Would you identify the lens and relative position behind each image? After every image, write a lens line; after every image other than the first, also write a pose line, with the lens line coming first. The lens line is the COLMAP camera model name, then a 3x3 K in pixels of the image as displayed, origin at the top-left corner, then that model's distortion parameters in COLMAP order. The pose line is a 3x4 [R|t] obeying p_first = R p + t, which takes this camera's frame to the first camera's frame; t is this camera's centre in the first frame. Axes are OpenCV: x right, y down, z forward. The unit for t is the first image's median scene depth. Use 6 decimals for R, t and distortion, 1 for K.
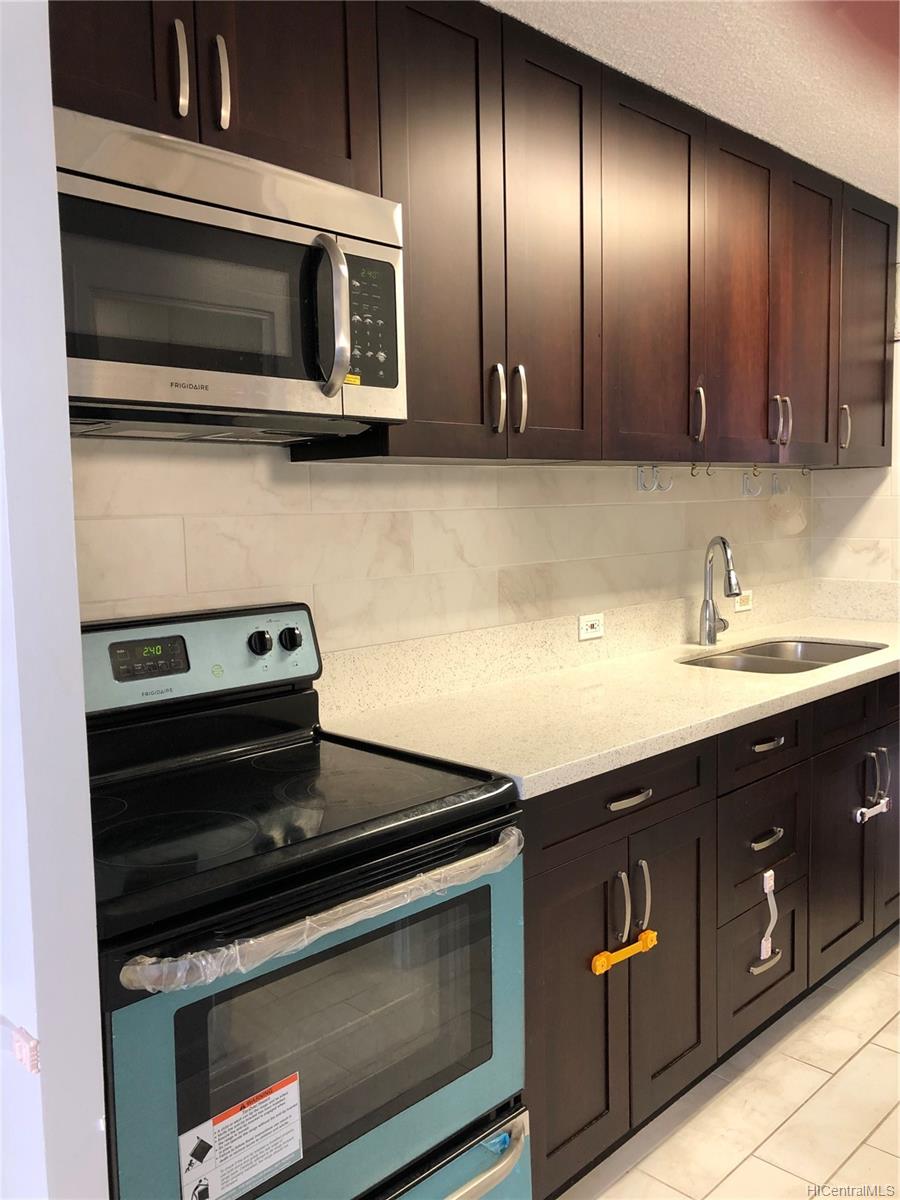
lens RADIAL K [[993.5, 0, 455.0], [0, 993.5, 599.9], [0, 0, 1]] dist [0.000247, -0.000398]
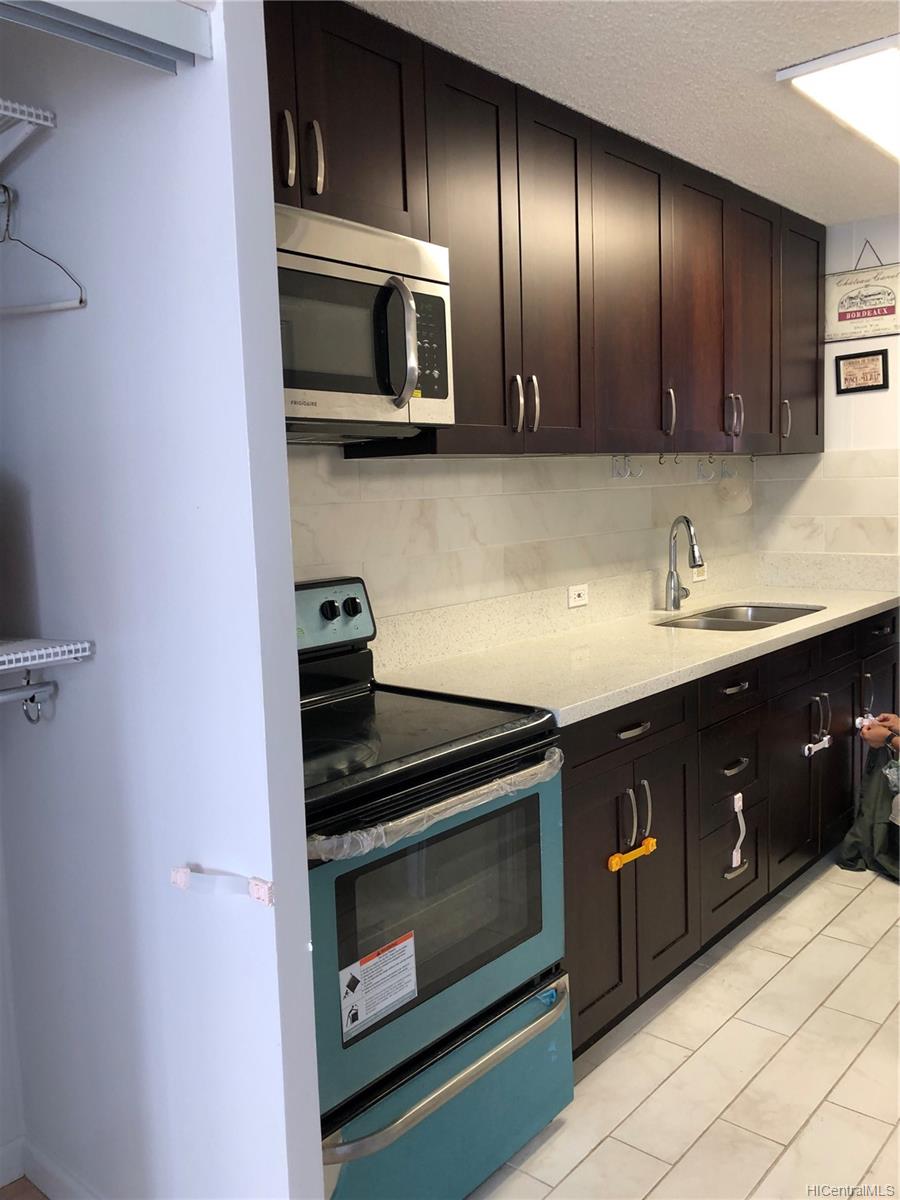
lens RADIAL K [[993.5, 0, 444.0], [0, 993.5, 600.8], [0, 0, 1]] dist [0.000247, -0.000398]
pose [[0.997687, -0.022588, 0.064116, -0.125772], [0.021564, 0.999629, 0.016611, 0.013885], [-0.064468, -0.015190, 0.997804, -0.196960]]
